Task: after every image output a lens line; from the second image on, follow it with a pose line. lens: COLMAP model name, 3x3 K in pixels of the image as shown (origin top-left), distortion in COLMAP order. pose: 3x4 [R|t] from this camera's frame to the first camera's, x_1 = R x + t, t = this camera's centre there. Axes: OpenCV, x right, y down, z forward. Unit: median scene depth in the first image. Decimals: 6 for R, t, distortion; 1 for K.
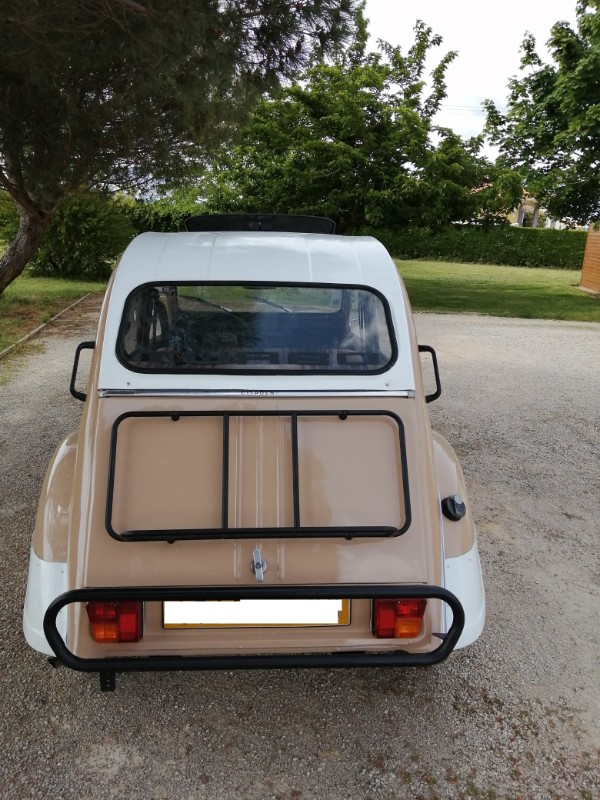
lens RADIAL K [[609.5, 0, 301.0], [0, 609.5, 401.0], [0, 0, 1]] dist [-0.034735, -0.001807]
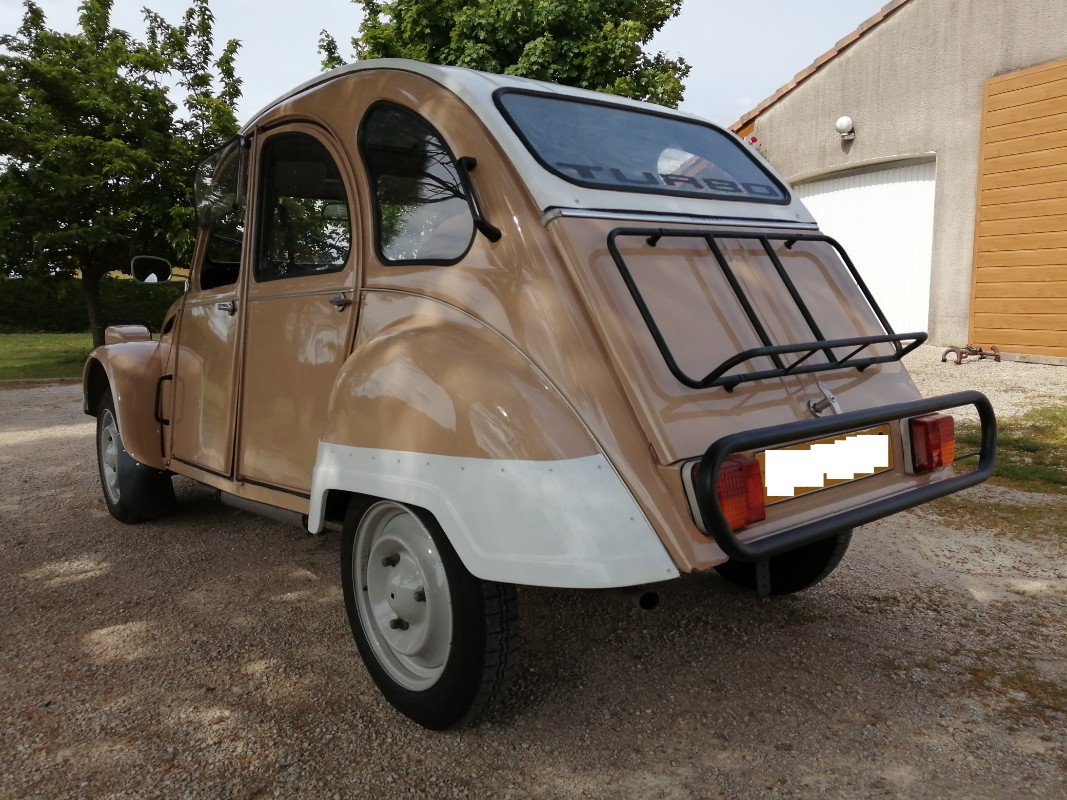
lens RADIAL K [[813.0, 0, 533.6], [0, 813.0, 398.5], [0, 0, 1]] dist [-0.034735, -0.001807]
pose [[0.816440, -0.109567, 0.566940, -0.161673], [0.187677, 0.978878, -0.081092, 0.047699], [-0.546080, 0.172608, 0.819758, 0.061072]]
